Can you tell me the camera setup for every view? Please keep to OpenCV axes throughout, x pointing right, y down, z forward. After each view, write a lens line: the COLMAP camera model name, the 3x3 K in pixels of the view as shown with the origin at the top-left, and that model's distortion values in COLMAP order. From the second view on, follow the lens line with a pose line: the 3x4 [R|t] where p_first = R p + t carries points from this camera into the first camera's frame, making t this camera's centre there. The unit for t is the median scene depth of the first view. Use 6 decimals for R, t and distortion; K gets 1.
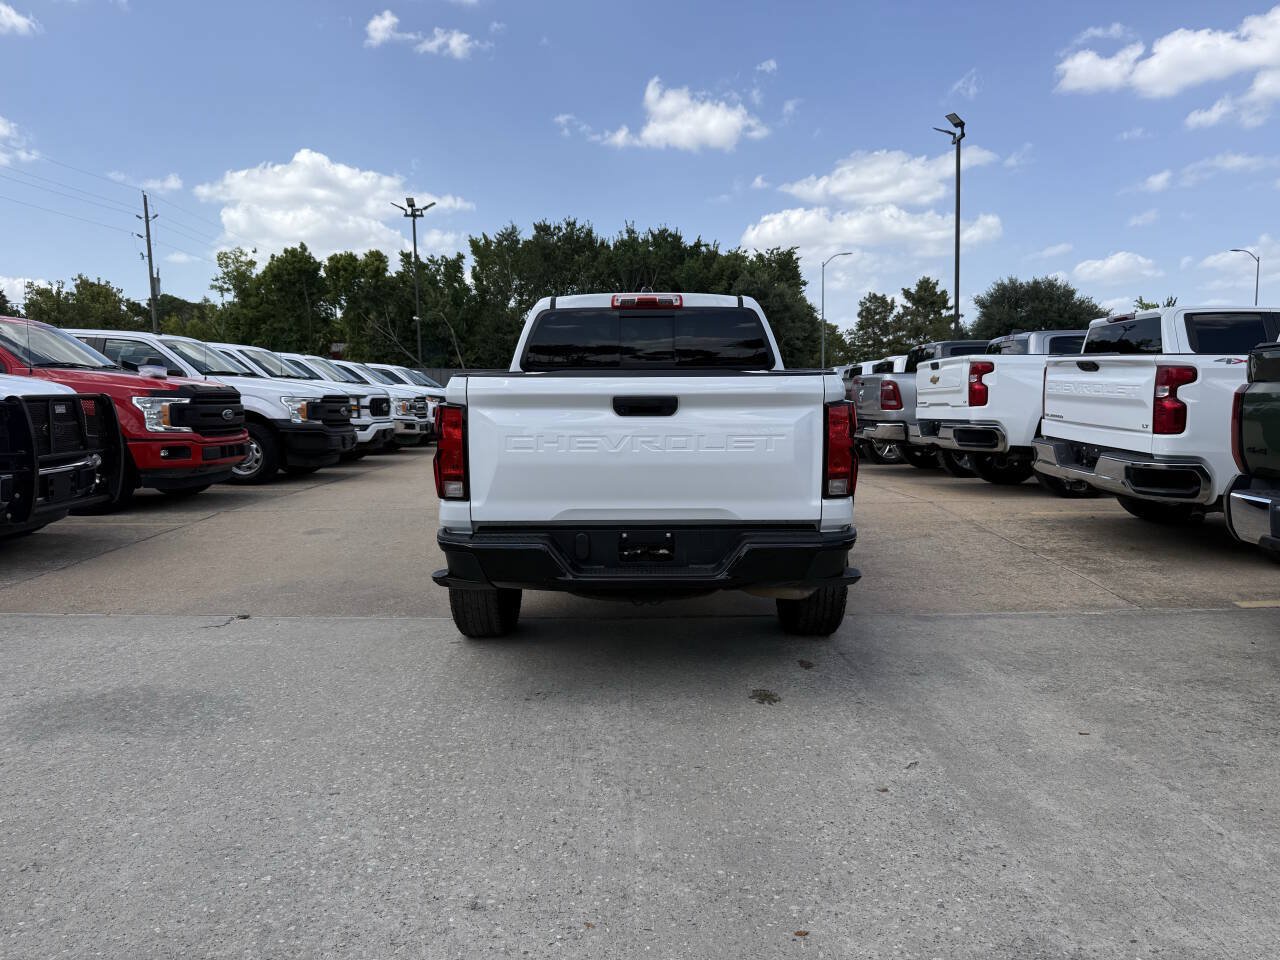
lens RADIAL K [[898.1, 0, 647.0], [0, 898.1, 483.0], [0, 0, 1]] dist [0.038404, -0.043089]
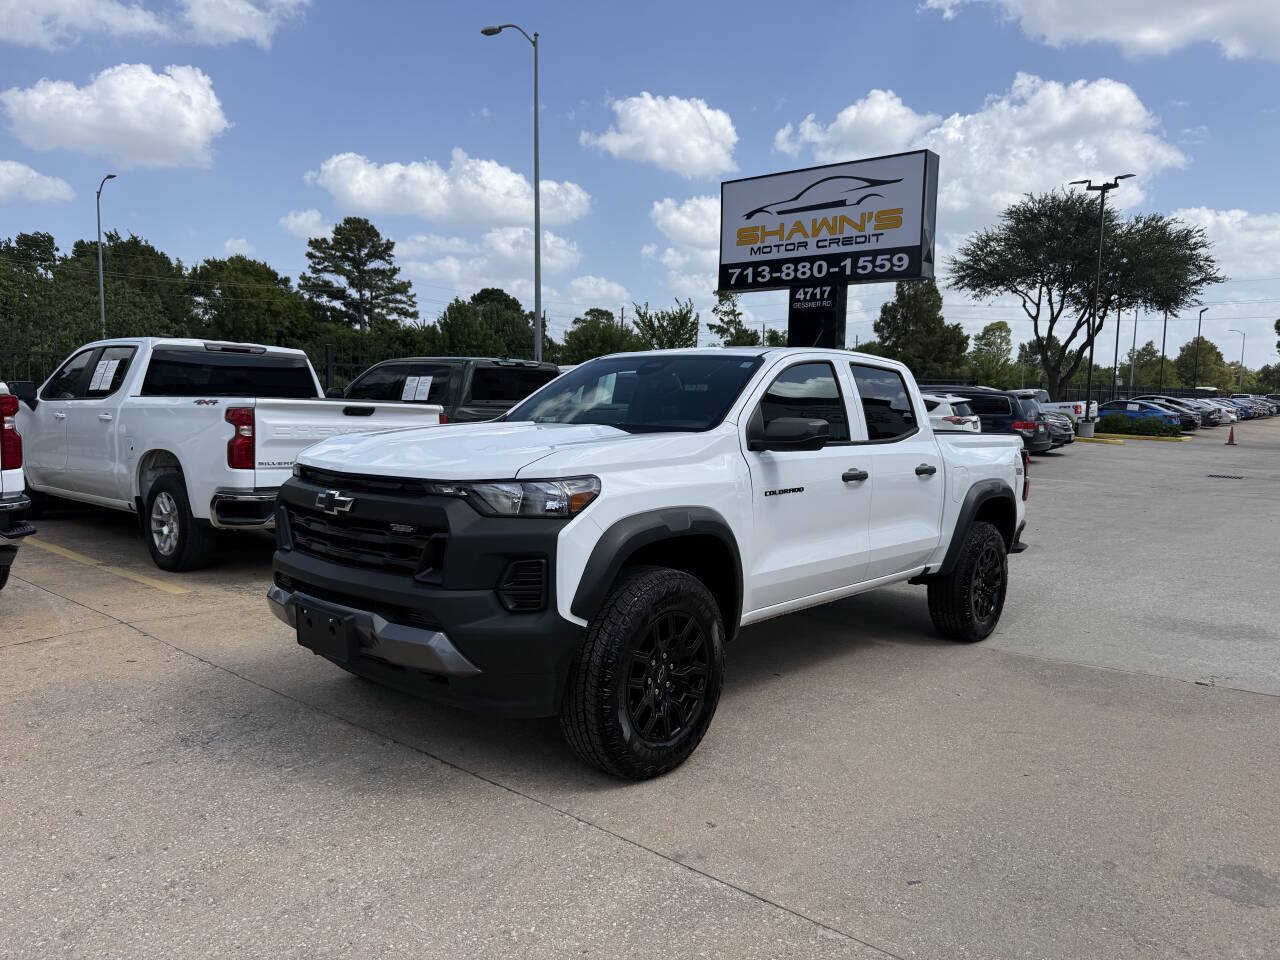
lens RADIAL K [[898.1, 0, 643.9], [0, 898.1, 478.3], [0, 0, 1]] dist [0.038404, -0.043089]
pose [[-0.761737, -0.064262, 0.644692, -0.504015], [0.053737, 0.985374, 0.161713, -0.226156], [-0.645654, 0.157827, -0.747142, 1.754042]]
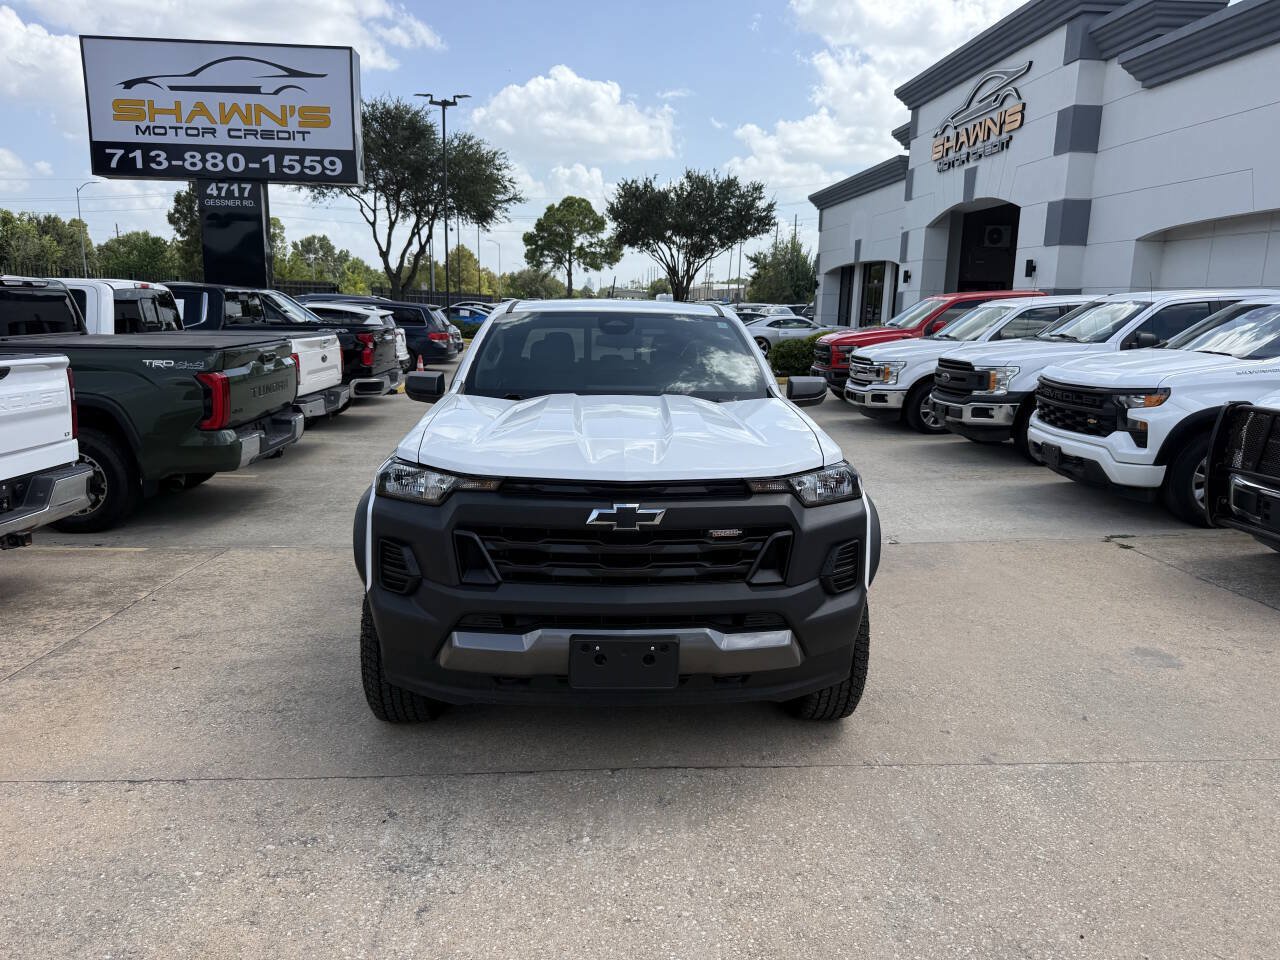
lens RADIAL K [[898.1, 0, 646.0], [0, 898.1, 480.2], [0, 0, 1]] dist [0.038404, -0.043089]
pose [[-0.998366, -0.000814, -0.057146, 0.019297], [-0.017106, 0.958313, 0.285209, -0.286228], [0.054531, 0.285720, -0.956760, 1.909187]]
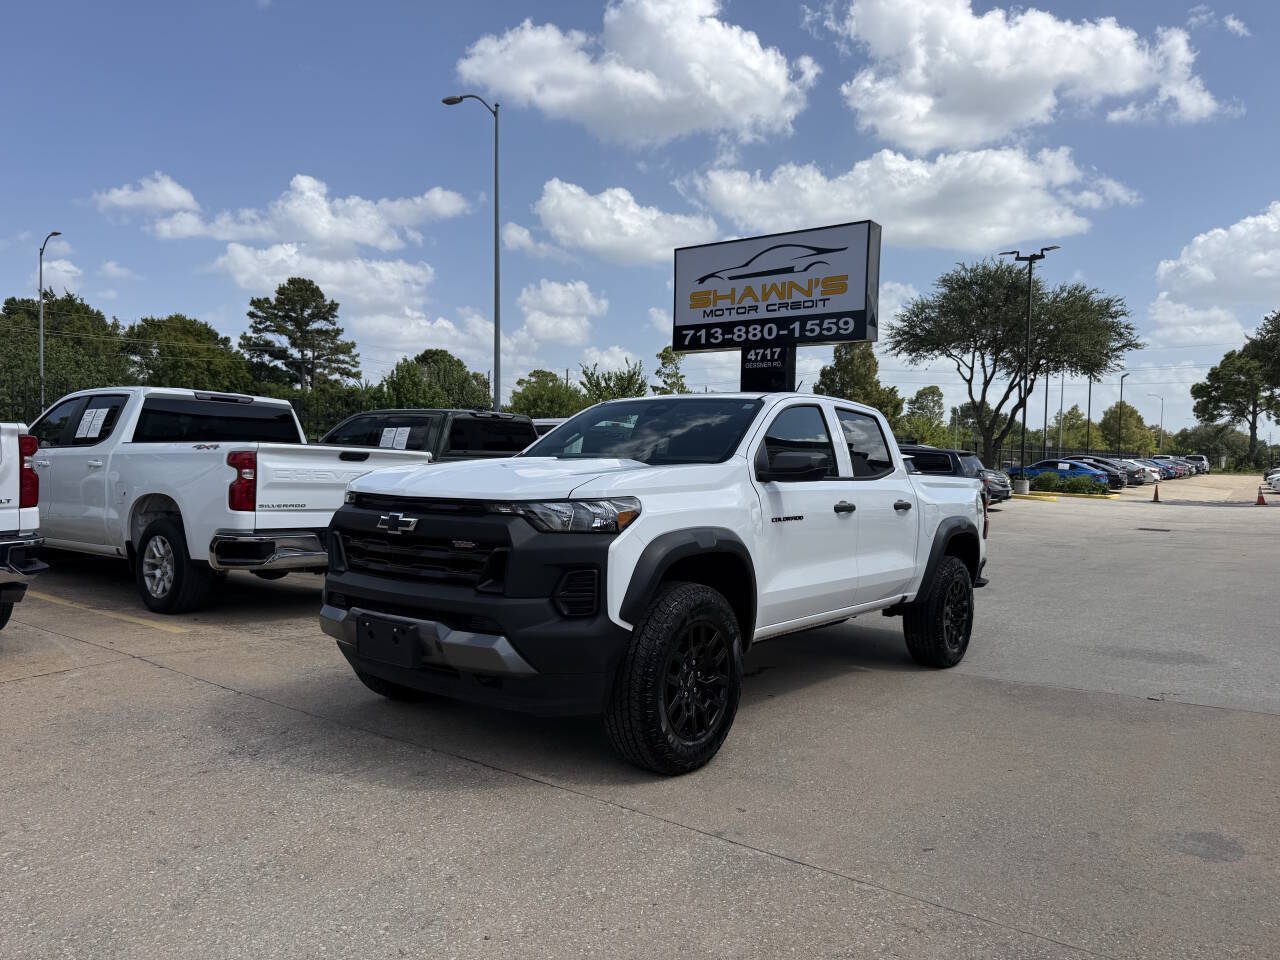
lens RADIAL K [[898.1, 0, 635.6], [0, 898.1, 490.9], [0, 0, 1]] dist [0.038404, -0.043089]
pose [[-0.796746, -0.029049, 0.603616, -0.499665], [0.047732, 0.992698, 0.110779, -0.213499], [-0.602427, 0.117075, -0.789541, 1.841460]]
